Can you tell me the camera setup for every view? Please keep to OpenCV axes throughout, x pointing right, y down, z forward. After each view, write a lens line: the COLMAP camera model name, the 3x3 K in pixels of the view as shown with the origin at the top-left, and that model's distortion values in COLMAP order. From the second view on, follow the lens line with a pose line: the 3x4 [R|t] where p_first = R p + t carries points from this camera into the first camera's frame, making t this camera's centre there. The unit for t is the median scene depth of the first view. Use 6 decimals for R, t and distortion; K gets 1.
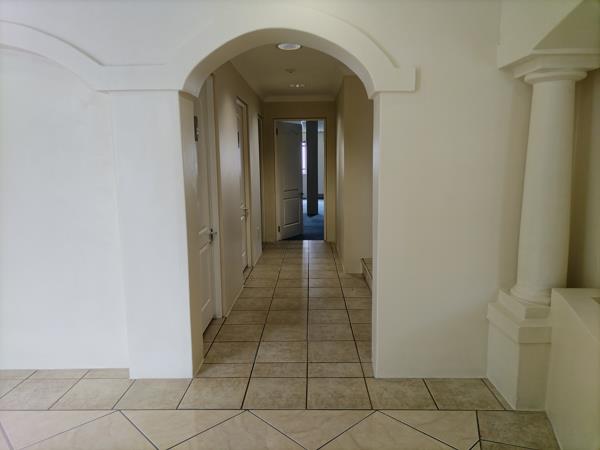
lens RADIAL K [[439.4, 0, 298.2], [0, 439.4, 221.7], [0, 0, 1]] dist [0.067408, -0.015034]
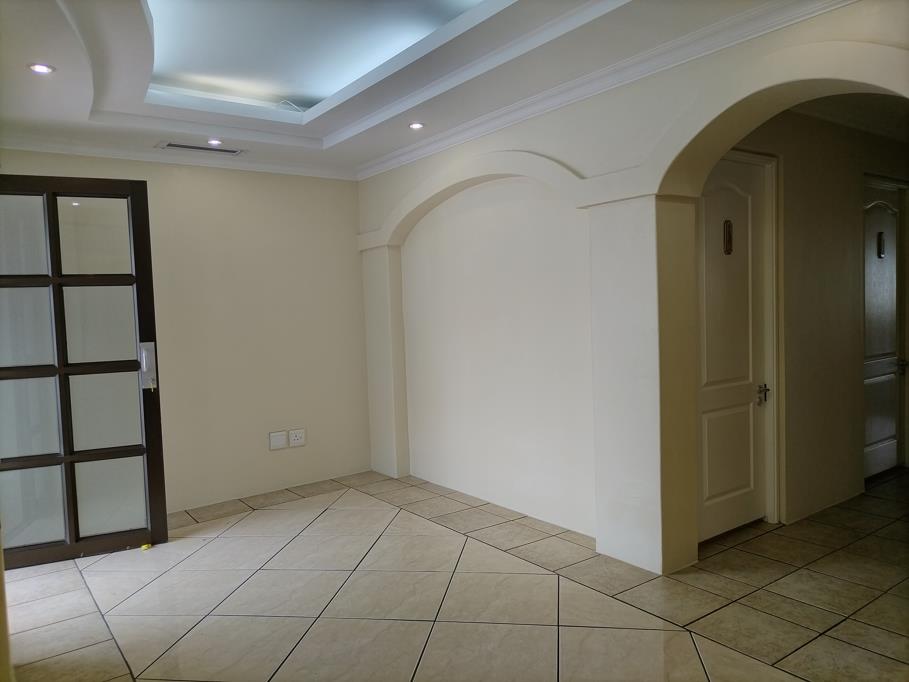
lens RADIAL K [[665.7, 0, 450.3], [0, 665.7, 342.5], [0, 0, 1]] dist [0.067408, -0.015034]
pose [[0.633520, 0.038939, -0.772746, 0.389059], [-0.074518, 0.997161, -0.010845, 0.003567], [0.770129, 0.064453, 0.634623, -0.008205]]
